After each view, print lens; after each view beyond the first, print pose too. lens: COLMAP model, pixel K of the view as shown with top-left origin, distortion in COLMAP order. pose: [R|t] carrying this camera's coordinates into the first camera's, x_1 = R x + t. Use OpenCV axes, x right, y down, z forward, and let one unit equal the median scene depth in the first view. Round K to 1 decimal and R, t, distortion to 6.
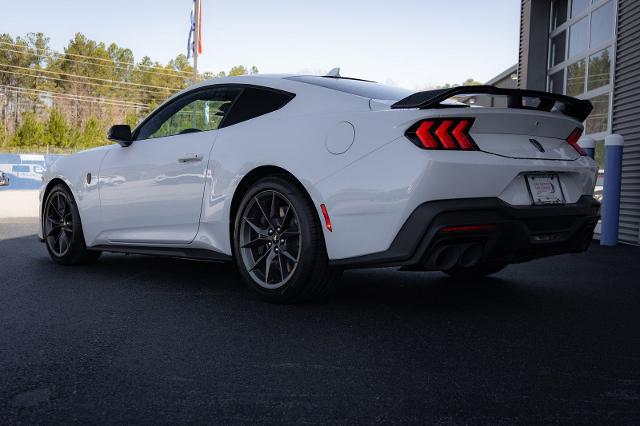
lens RADIAL K [[698.3, 0, 319.3], [0, 698.3, 214.5], [0, 0, 1]] dist [0.018206, -0.031654]
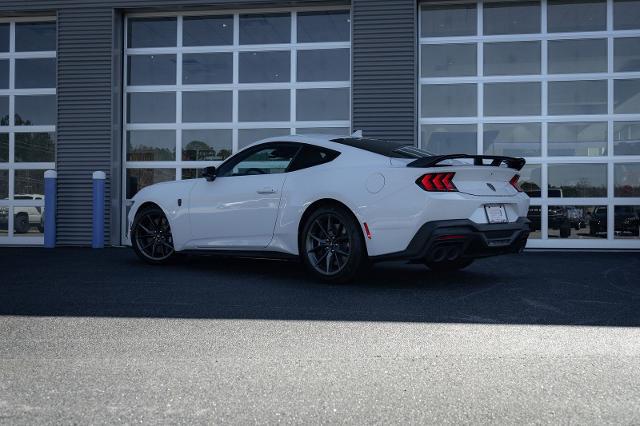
lens RADIAL K [[664.6, 0, 357.1], [0, 664.6, 223.4], [0, 0, 1]] dist [0.016652, 0.013215]
pose [[0.995391, 0.003115, 0.095844, -0.151957], [-0.002542, 0.999978, -0.006094, -0.003024], [-0.095861, 0.005822, 0.995378, -0.523760]]
